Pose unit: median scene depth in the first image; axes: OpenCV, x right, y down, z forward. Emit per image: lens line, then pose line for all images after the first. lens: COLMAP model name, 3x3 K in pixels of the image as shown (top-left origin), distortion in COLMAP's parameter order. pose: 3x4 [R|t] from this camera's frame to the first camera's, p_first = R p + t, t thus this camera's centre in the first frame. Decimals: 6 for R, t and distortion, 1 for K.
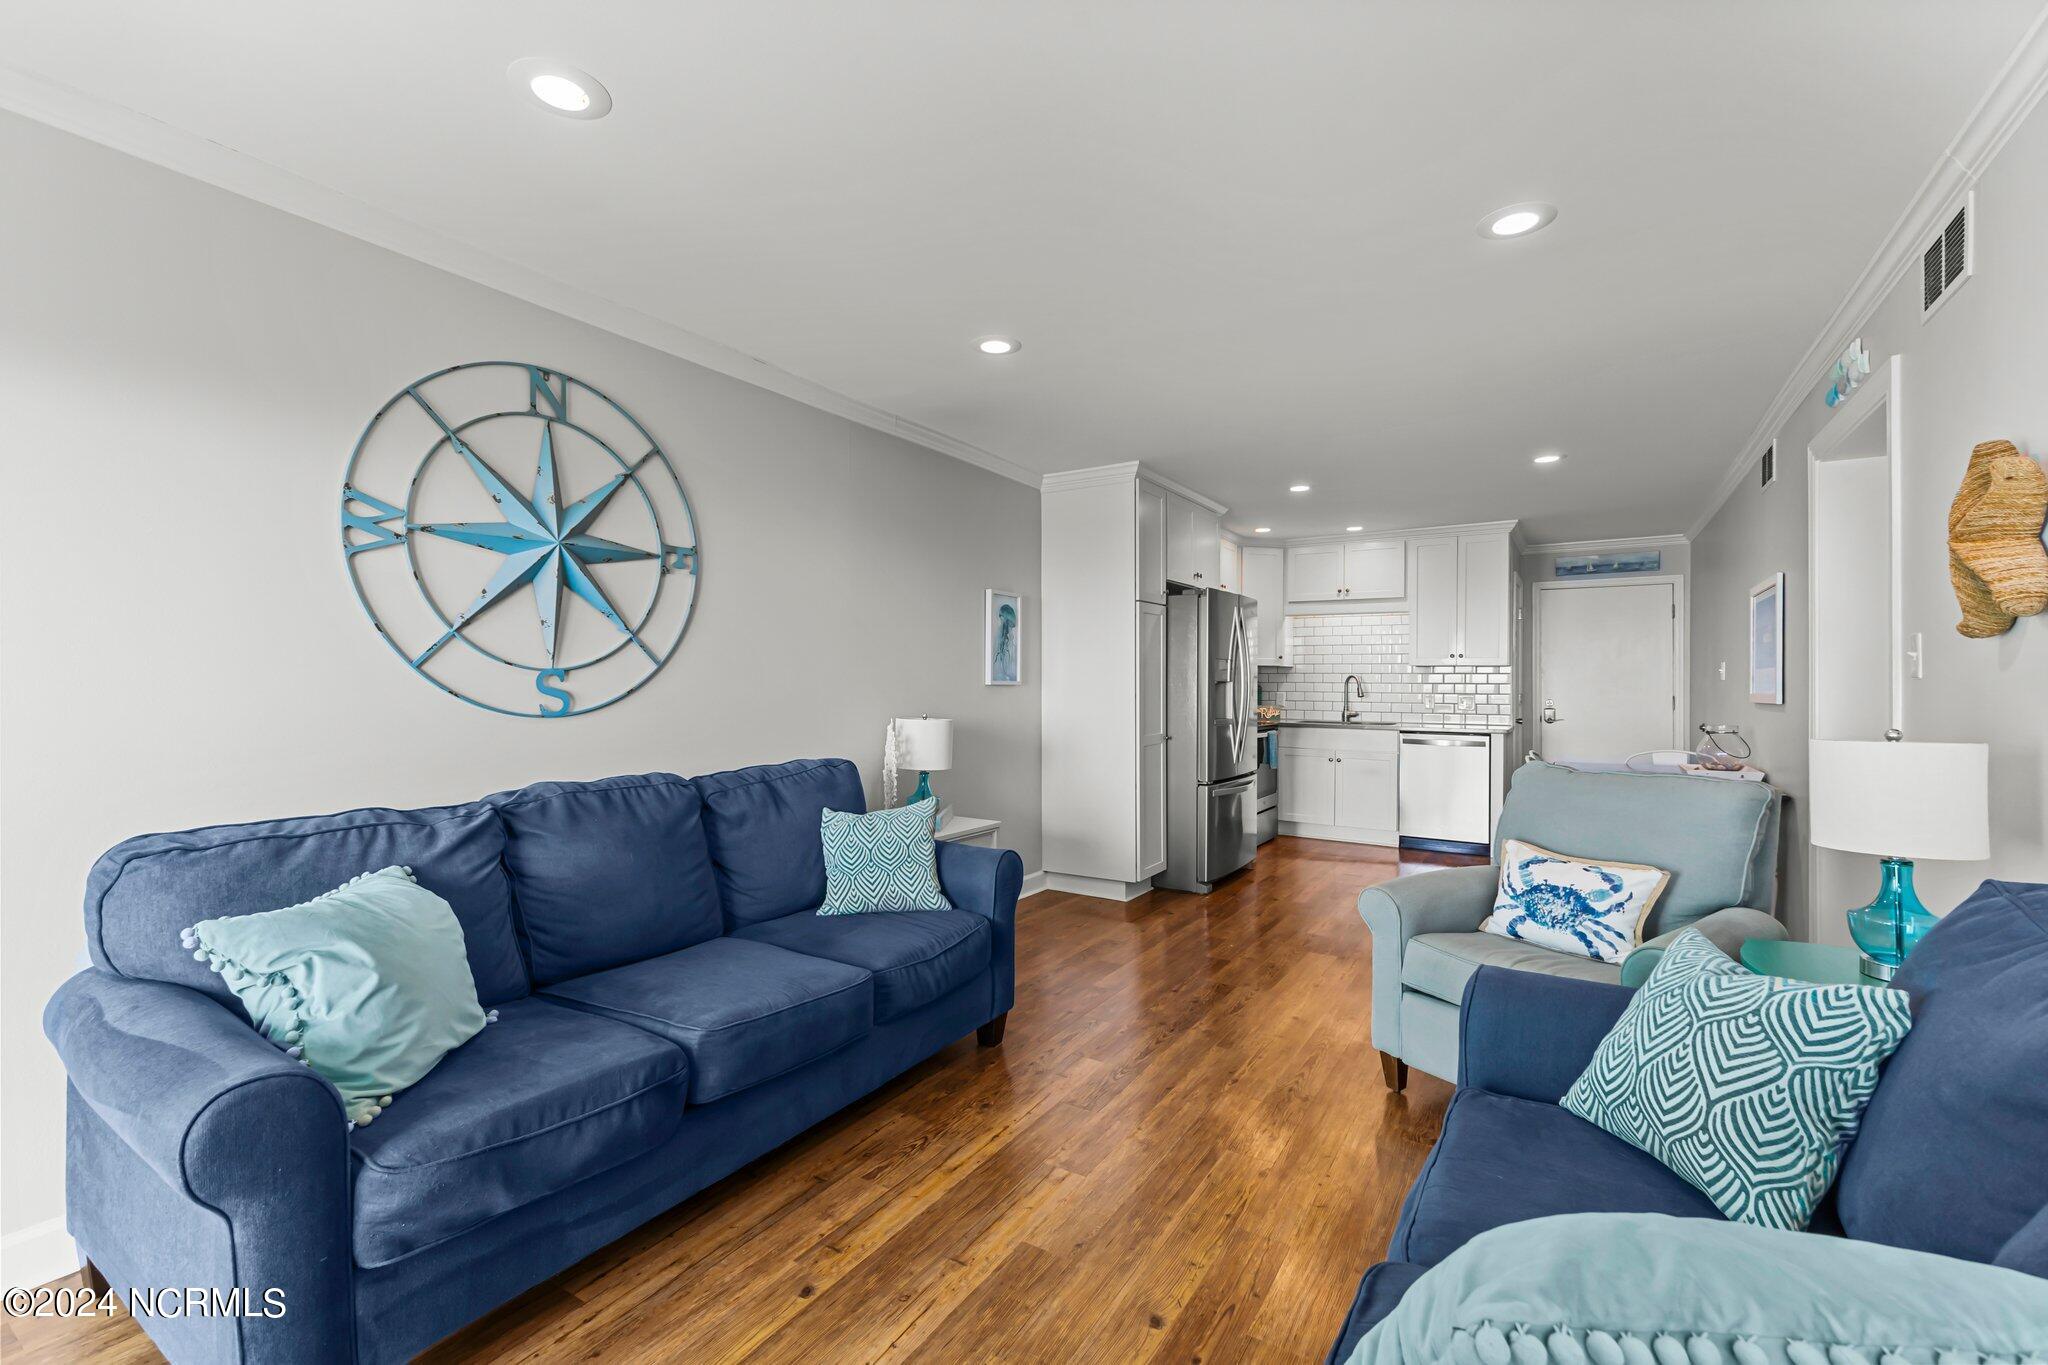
lens RADIAL K [[856.1, 0, 1035.9], [0, 856.1, 682.7], [0, 0, 1]] dist [0.001501, 0.000173]
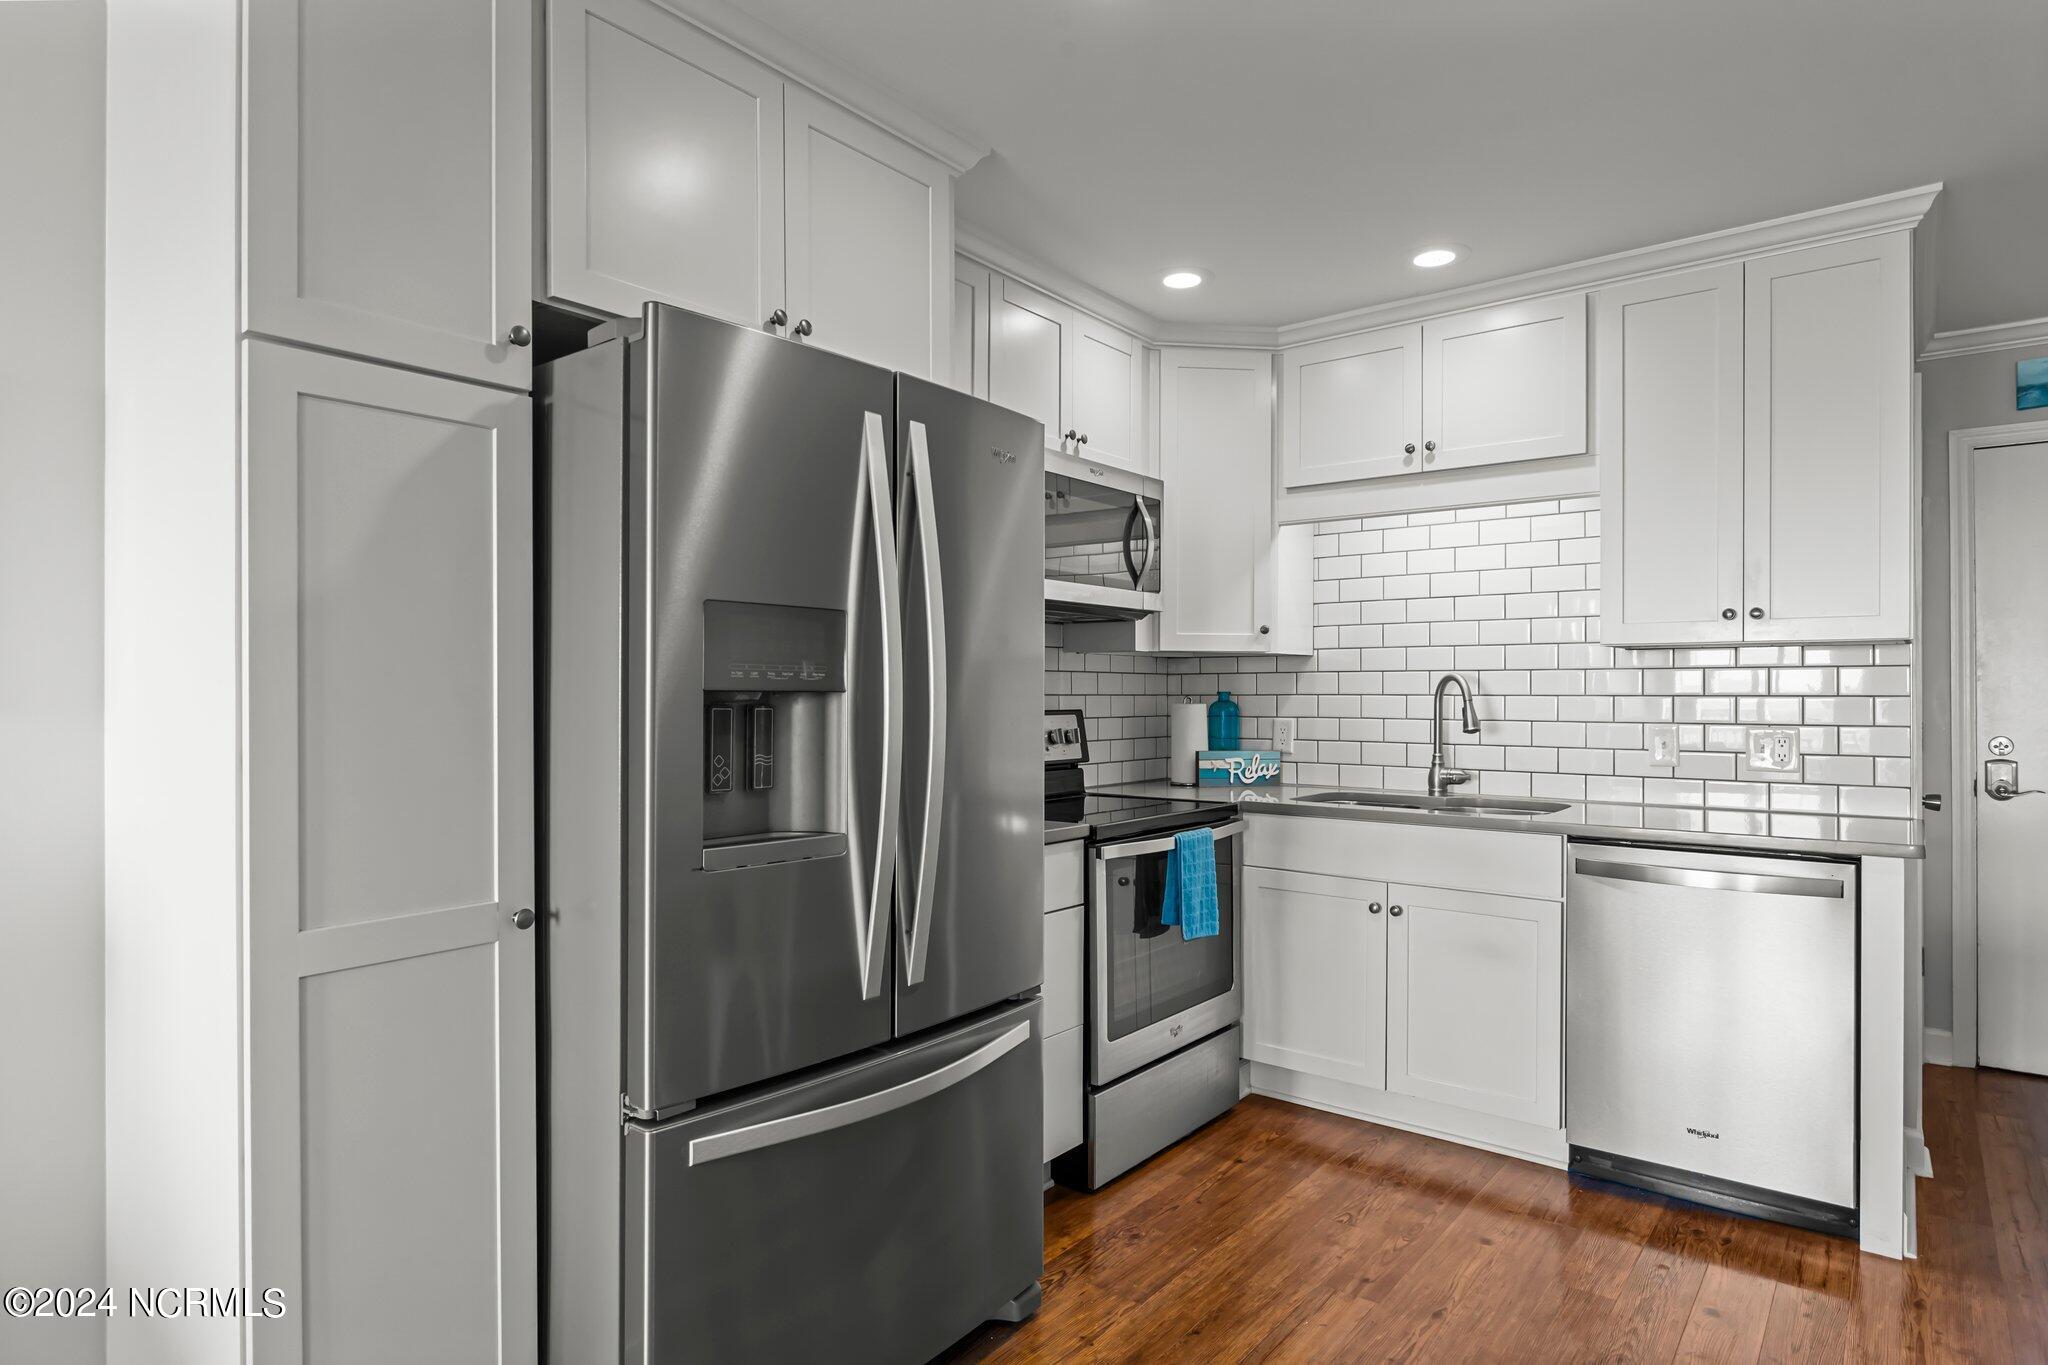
lens RADIAL K [[1129.0, 0, 1026.3], [0, 1129.0, 686.9], [0, 0, 1]] dist [-0.002059, -0.003821]
pose [[0.994372, -0.003735, -0.105882, 0.237778], [0.002967, 0.999968, -0.007416, -0.000341], [0.105906, 0.007060, 0.994351, 0.488082]]
